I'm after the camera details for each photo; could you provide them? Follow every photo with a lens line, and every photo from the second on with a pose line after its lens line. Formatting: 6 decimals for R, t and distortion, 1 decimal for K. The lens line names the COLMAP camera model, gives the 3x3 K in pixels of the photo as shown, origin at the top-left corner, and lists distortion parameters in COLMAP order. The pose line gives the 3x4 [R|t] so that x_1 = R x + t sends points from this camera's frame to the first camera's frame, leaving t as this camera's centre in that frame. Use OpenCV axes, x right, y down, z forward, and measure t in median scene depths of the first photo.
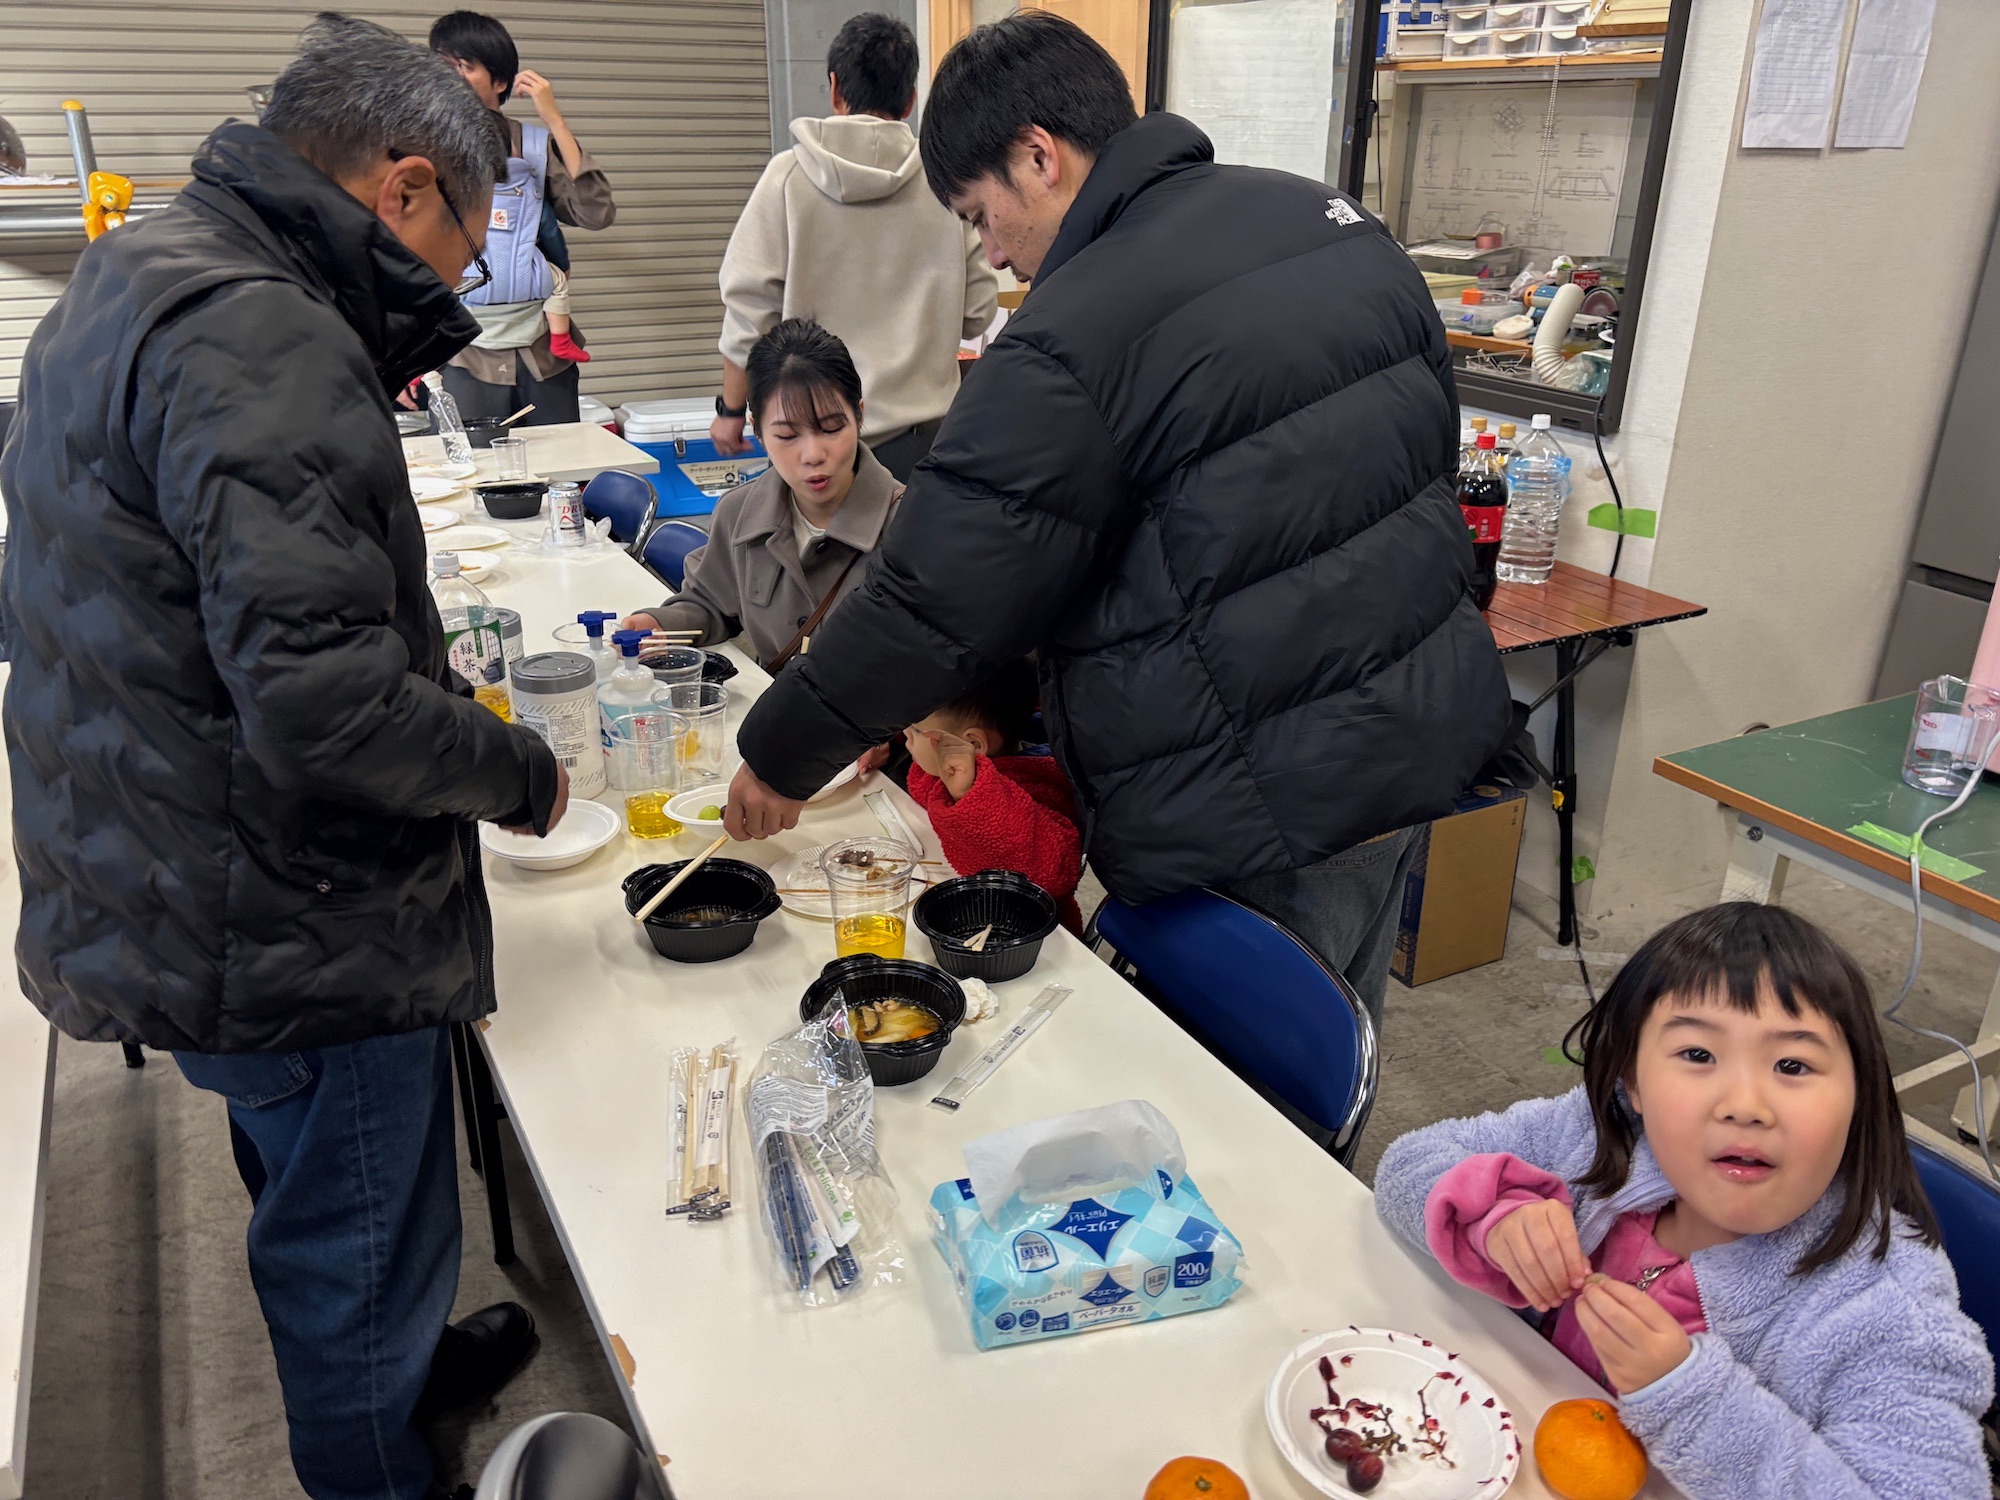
lens RADIAL K [[1527.3, 0, 1001.3], [0, 1527.3, 748.8], [0, 0, 1]] dist [0.011241, -0.010871]
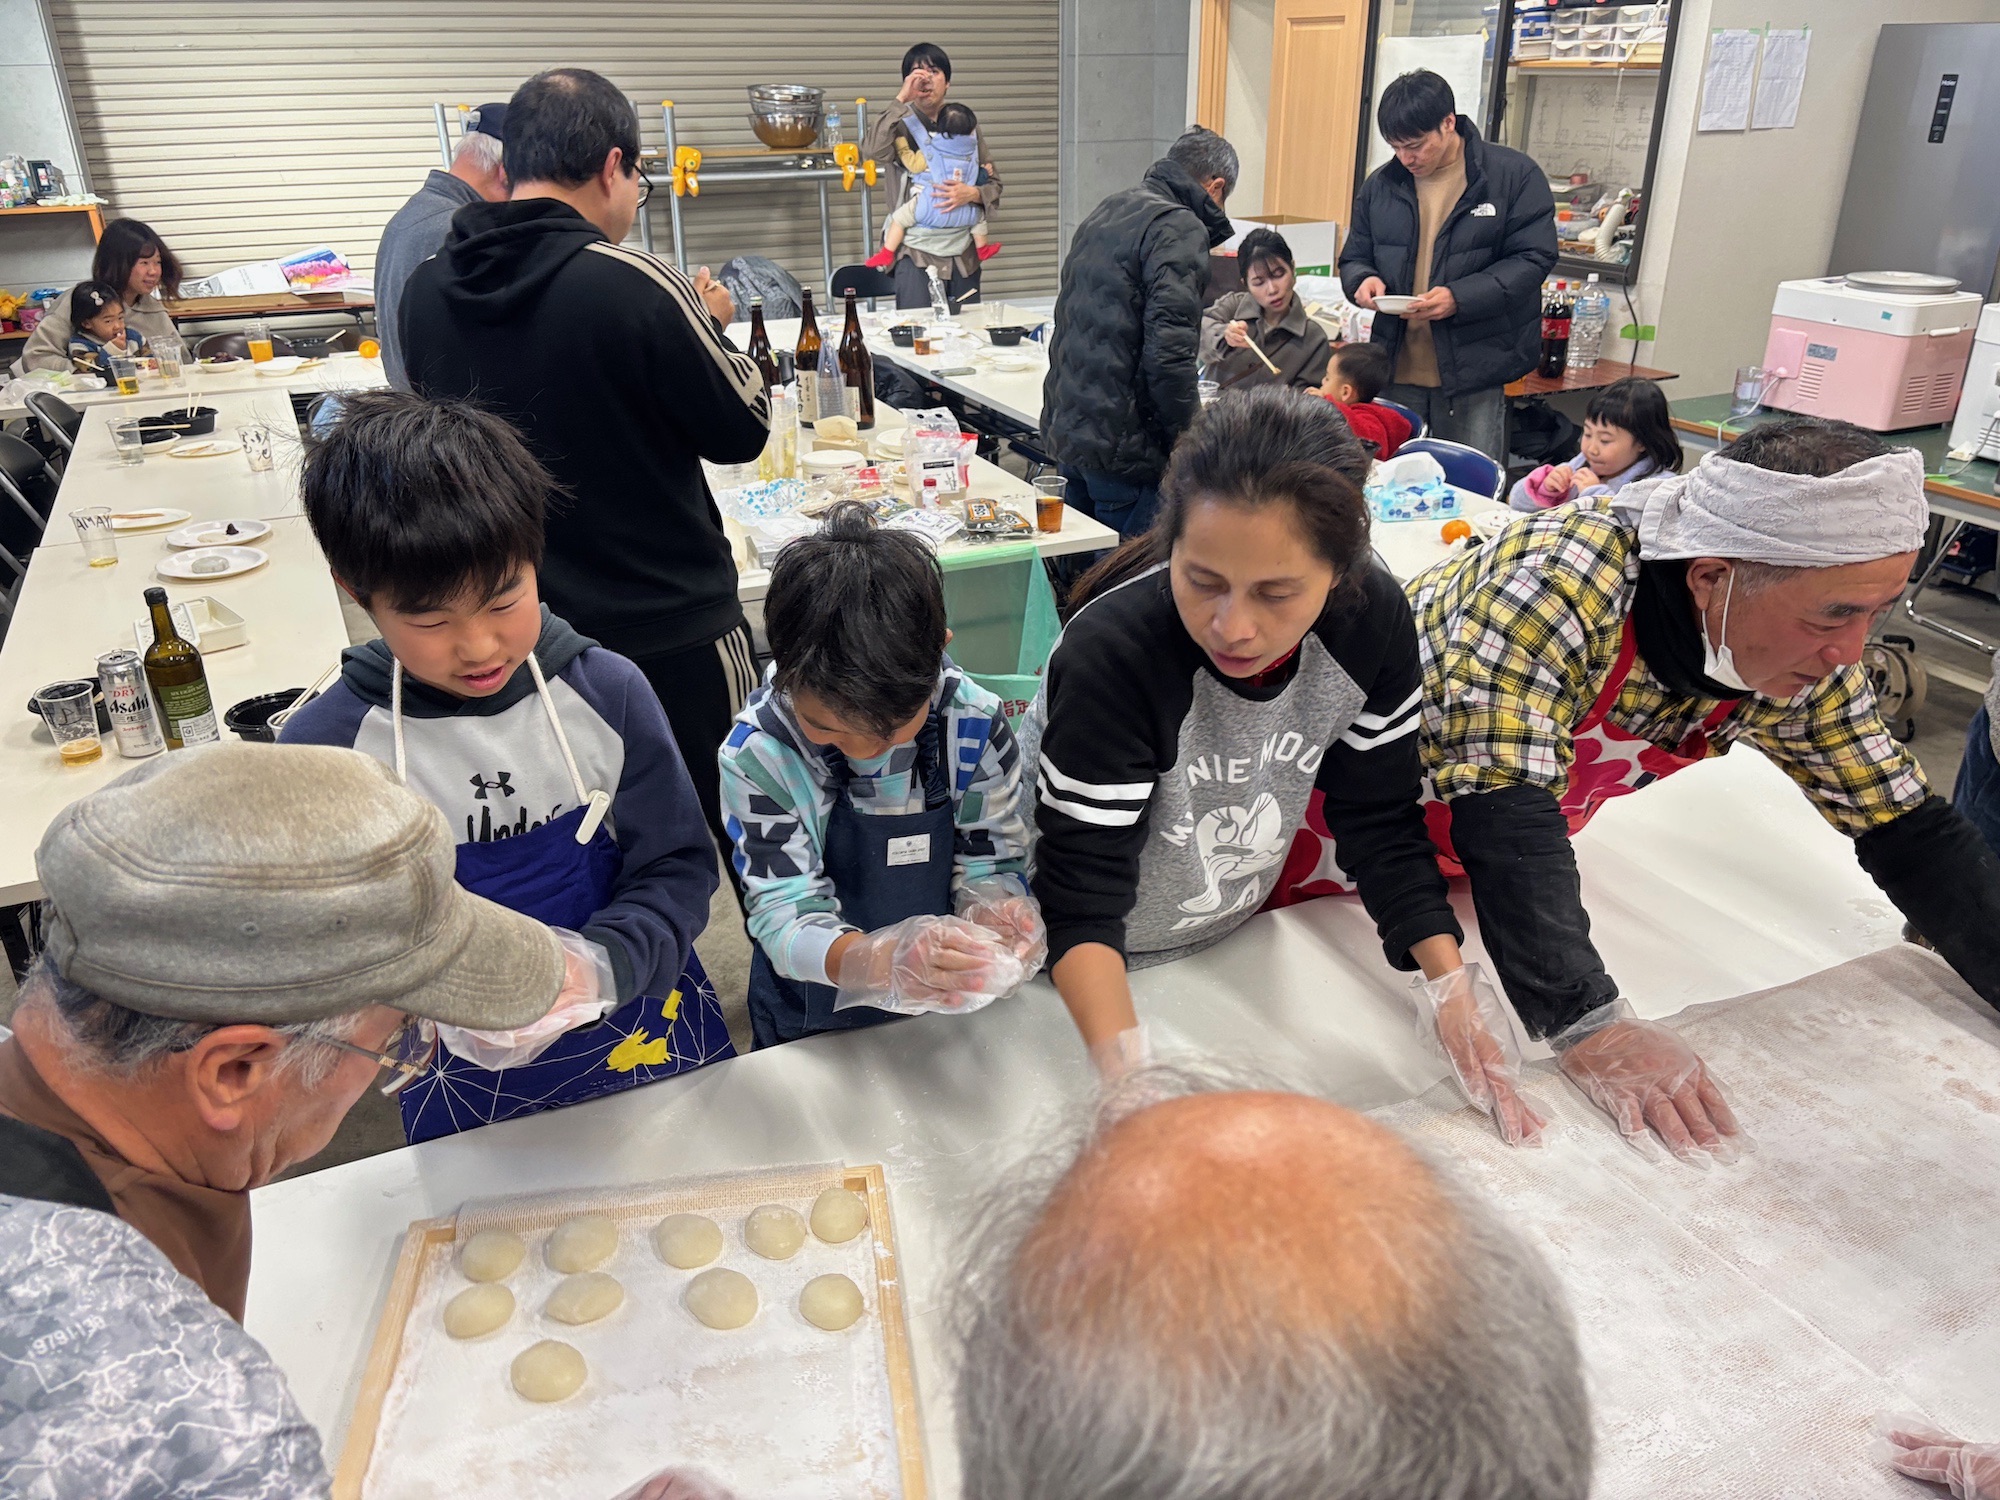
lens RADIAL K [[1527.3, 0, 1004.5], [0, 1527.3, 762.3], [0, 0, 1]] dist [0.011241, -0.010871]
pose [[0.998054, 0.010054, -0.061543, -0.196974], [-0.007477, 0.999091, 0.041967, 0.244432], [0.061909, -0.041425, 0.997222, -0.752196]]
